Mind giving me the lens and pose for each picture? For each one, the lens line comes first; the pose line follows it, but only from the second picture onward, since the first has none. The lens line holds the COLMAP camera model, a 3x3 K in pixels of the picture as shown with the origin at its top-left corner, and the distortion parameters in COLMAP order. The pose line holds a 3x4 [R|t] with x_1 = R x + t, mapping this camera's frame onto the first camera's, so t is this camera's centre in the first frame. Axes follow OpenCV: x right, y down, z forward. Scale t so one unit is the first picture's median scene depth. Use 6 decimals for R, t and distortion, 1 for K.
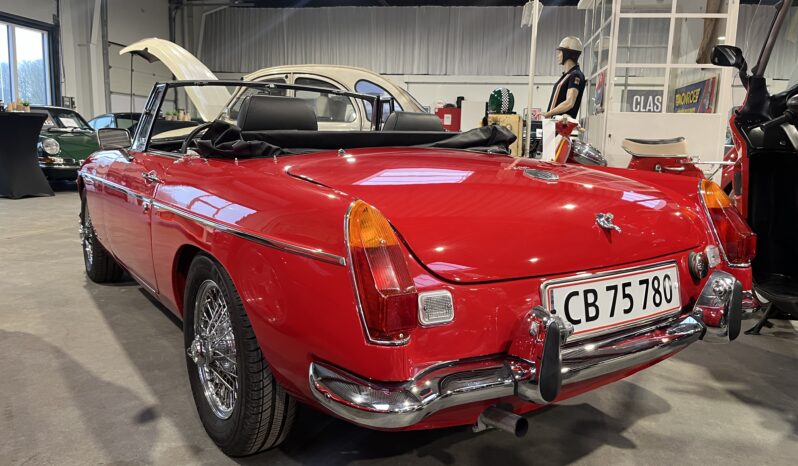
lens RADIAL K [[605.1, 0, 407.1], [0, 605.1, 232.6], [0, 0, 1]] dist [0.042895, -0.076856]
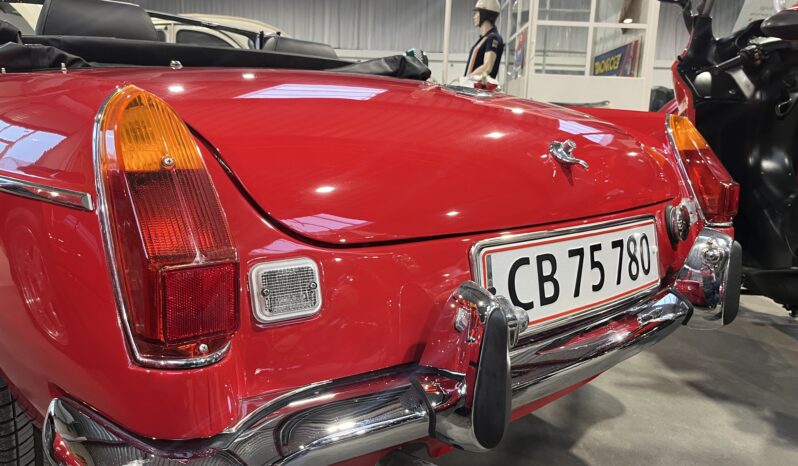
lens RADIAL K [[605.1, 0, 407.1], [0, 605.1, 232.6], [0, 0, 1]] dist [0.042895, -0.076856]
pose [[0.990621, -0.013747, 0.135944, 0.063059], [0.010364, 0.999620, 0.025563, 0.046524], [-0.136243, -0.023914, 0.990387, 0.345962]]
